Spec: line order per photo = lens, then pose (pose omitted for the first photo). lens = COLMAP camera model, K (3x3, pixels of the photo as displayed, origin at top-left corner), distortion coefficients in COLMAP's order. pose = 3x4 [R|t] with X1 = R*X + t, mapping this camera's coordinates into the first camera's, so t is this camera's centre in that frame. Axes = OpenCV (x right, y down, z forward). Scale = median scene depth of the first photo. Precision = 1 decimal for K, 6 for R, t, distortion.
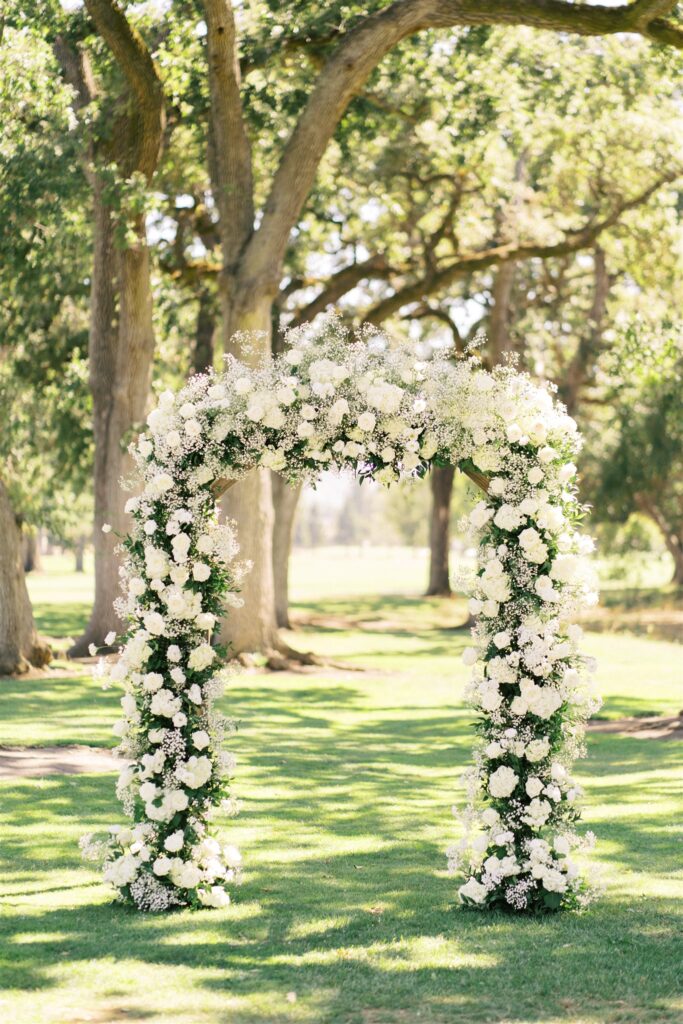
lens RADIAL K [[2438.1, 0, 341.5], [0, 2438.1, 512.0], [0, 0, 1]] dist [0.007890, -0.243254]
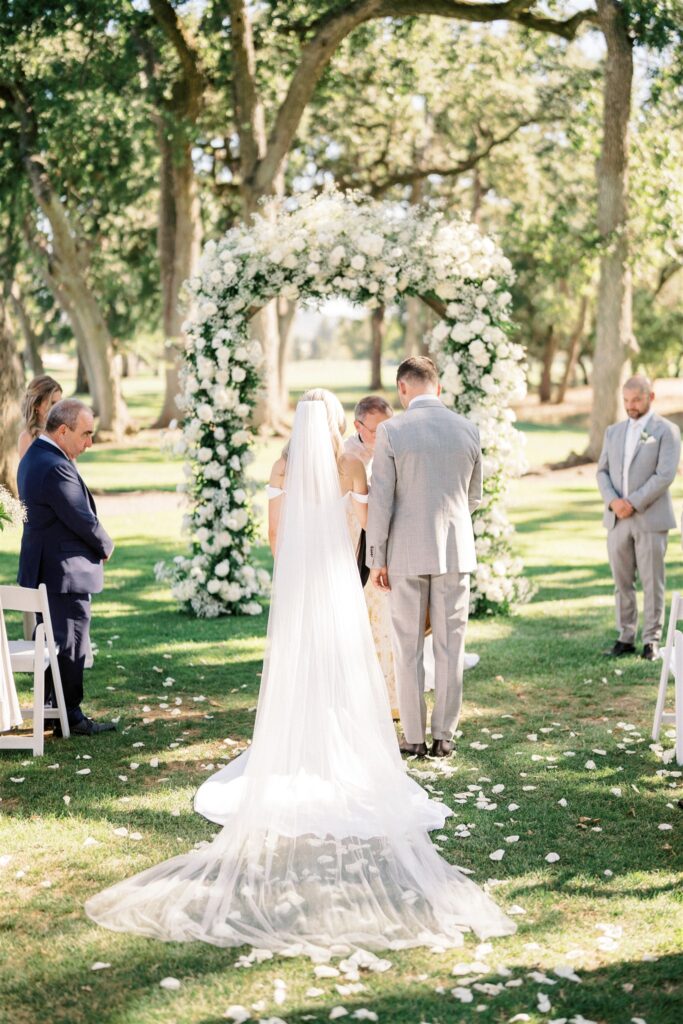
lens RADIAL K [[1365.8, 0, 341.5], [0, 1365.8, 512.0], [0, 0, 1]] dist [-0.001980, -0.030362]
pose [[0.999651, -0.010765, 0.024120, -0.018686], [0.007717, 0.992366, 0.123089, 0.007186], [-0.025261, -0.122859, 0.992103, 0.224616]]
